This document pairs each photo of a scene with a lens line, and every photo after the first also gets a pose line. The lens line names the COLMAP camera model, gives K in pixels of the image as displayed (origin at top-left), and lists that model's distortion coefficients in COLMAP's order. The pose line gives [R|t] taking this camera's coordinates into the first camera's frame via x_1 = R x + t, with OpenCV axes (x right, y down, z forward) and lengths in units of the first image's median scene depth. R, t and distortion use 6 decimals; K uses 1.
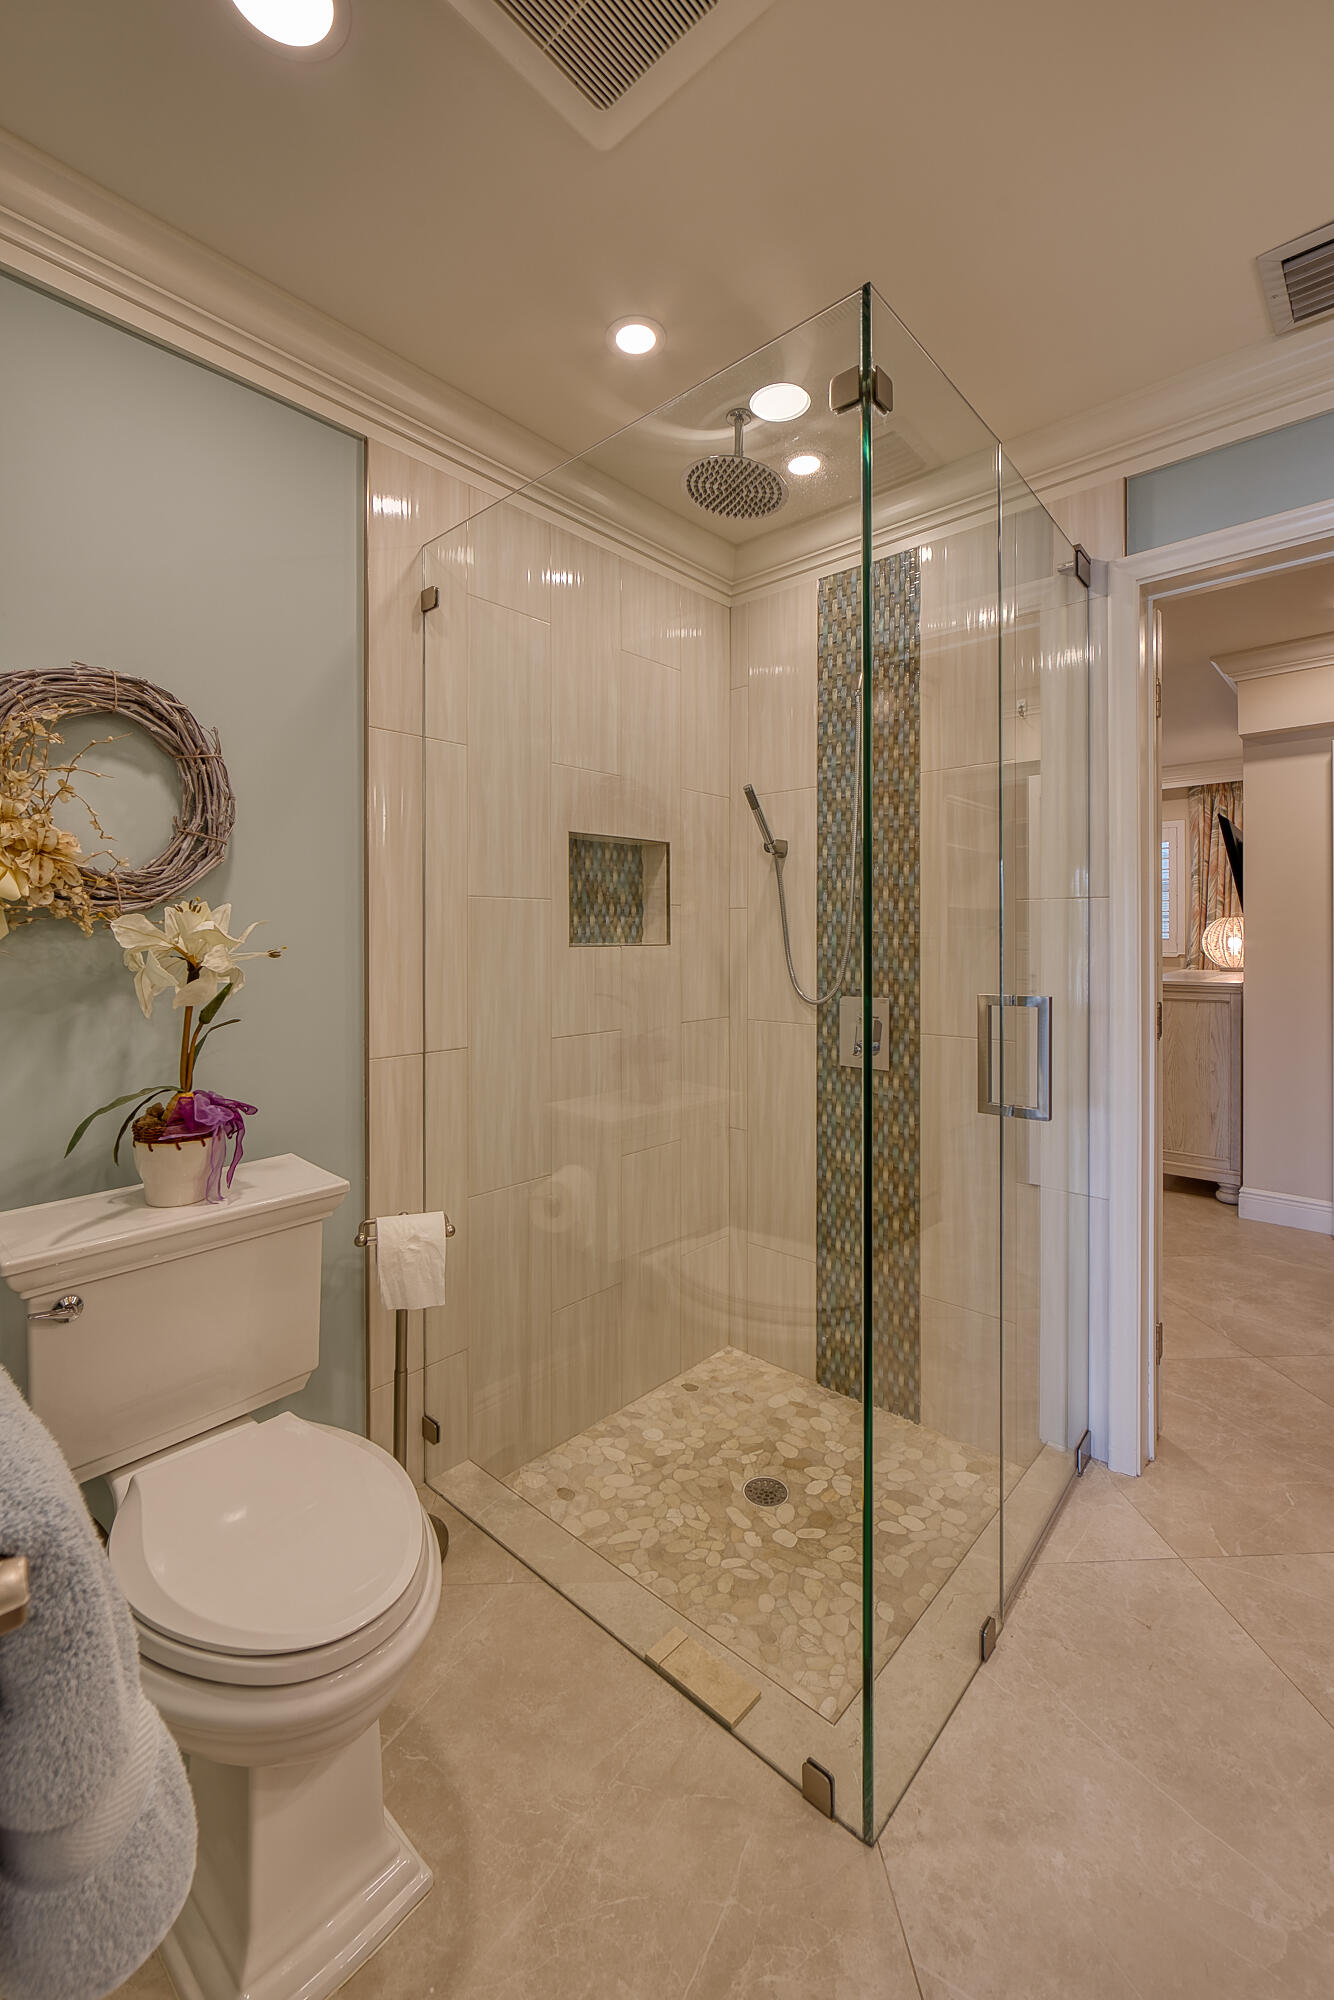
lens RADIAL K [[802.2, 0, 688.7], [0, 802.2, 939.1], [0, 0, 1]] dist [-0.001671, -0.001082]
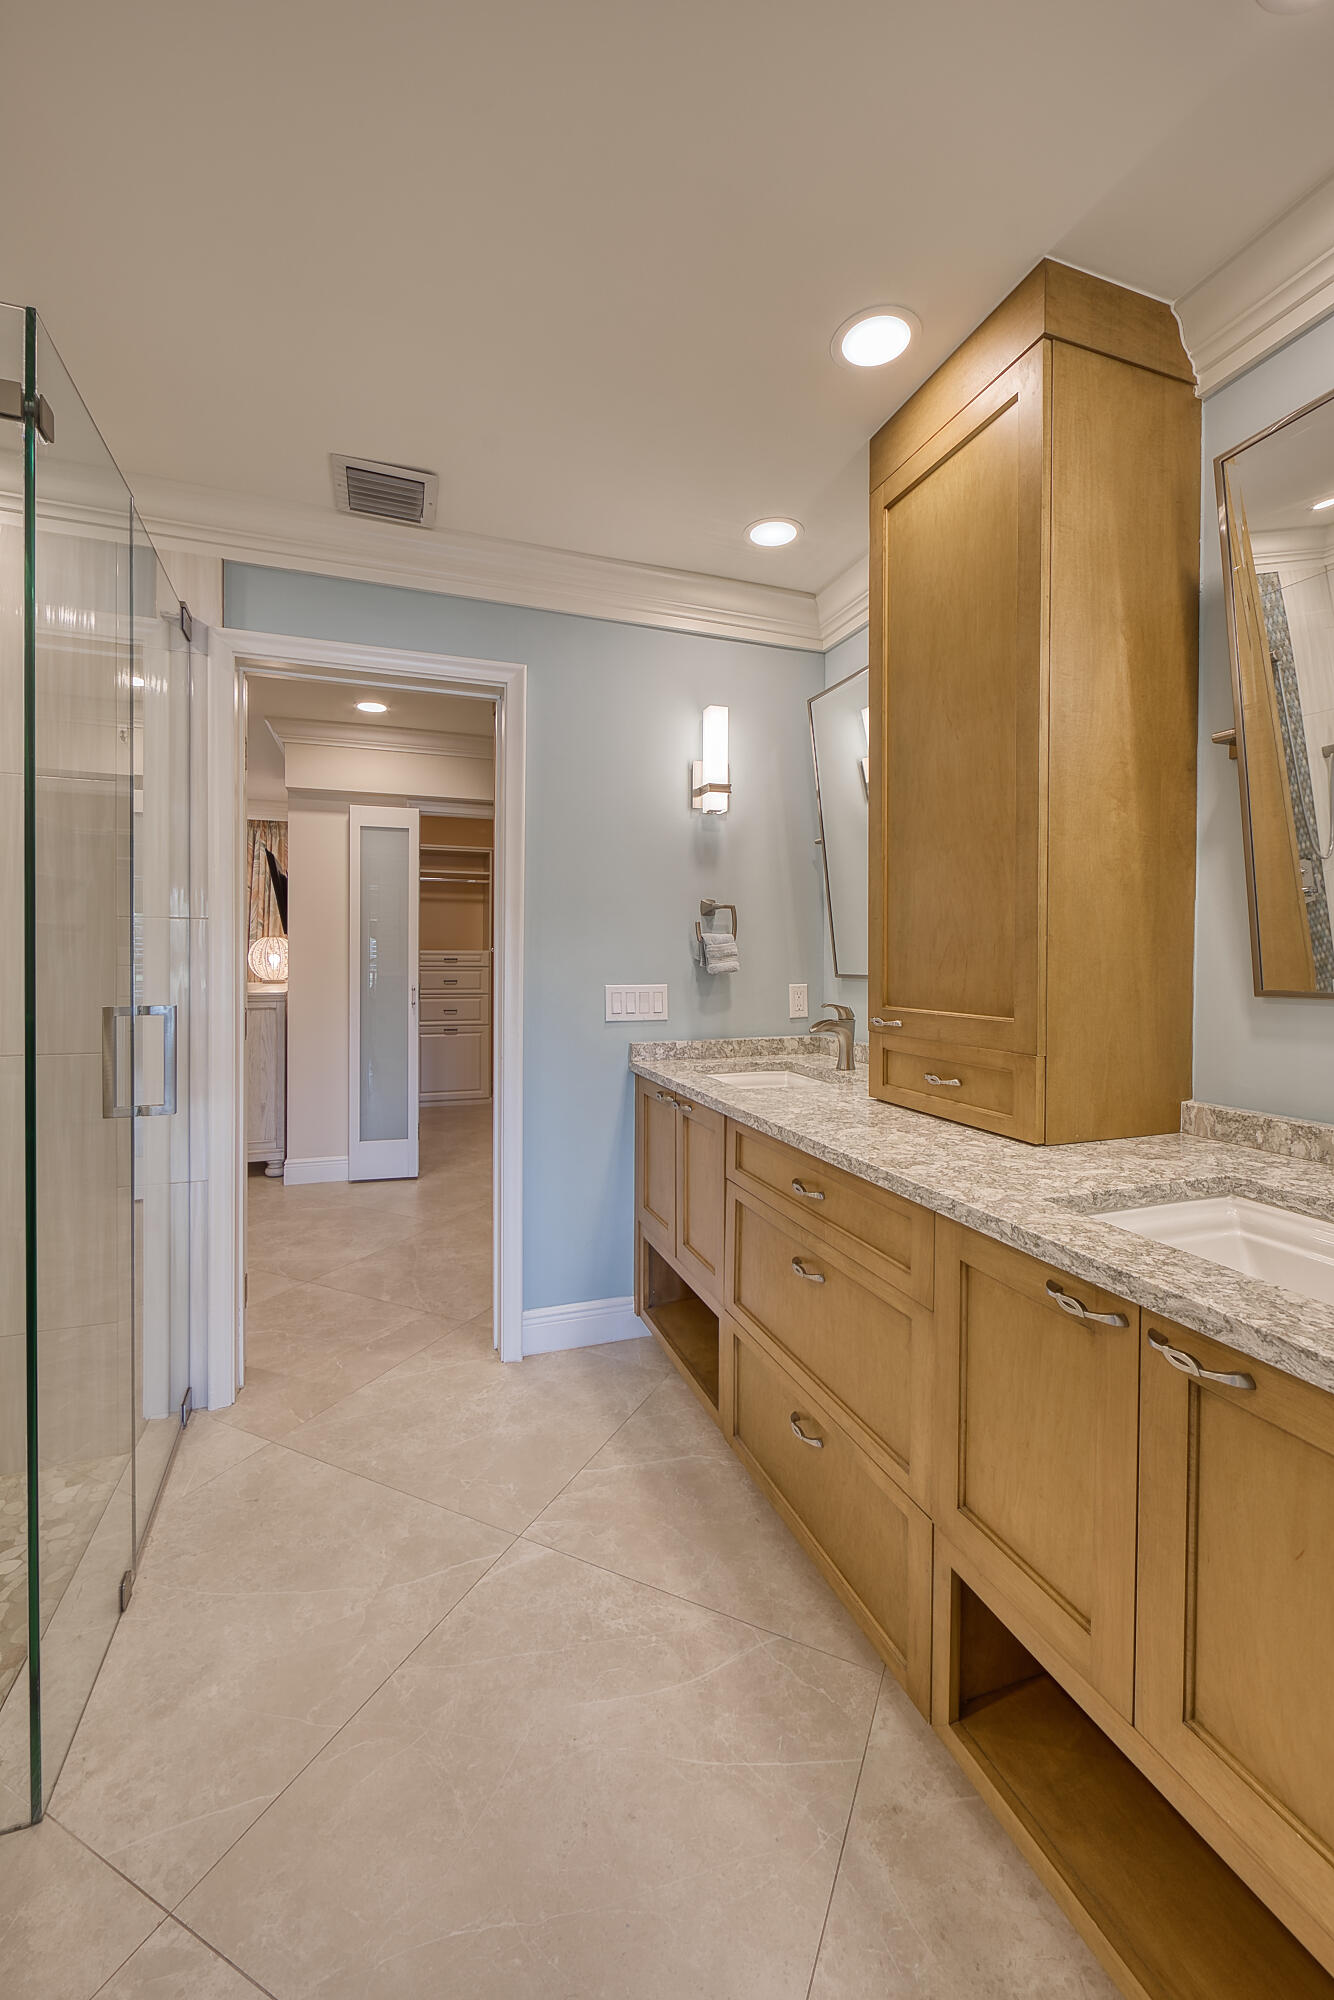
lens RADIAL K [[802.2, 0, 658.9], [0, 802.2, 959.9], [0, 0, 1]] dist [-0.001671, -0.001082]
pose [[0.474604, 0.002795, 0.880195, -0.176707], [-0.008088, 0.999967, 0.001186, -0.000018], [-0.880162, -0.007682, 0.474610, -0.114072]]
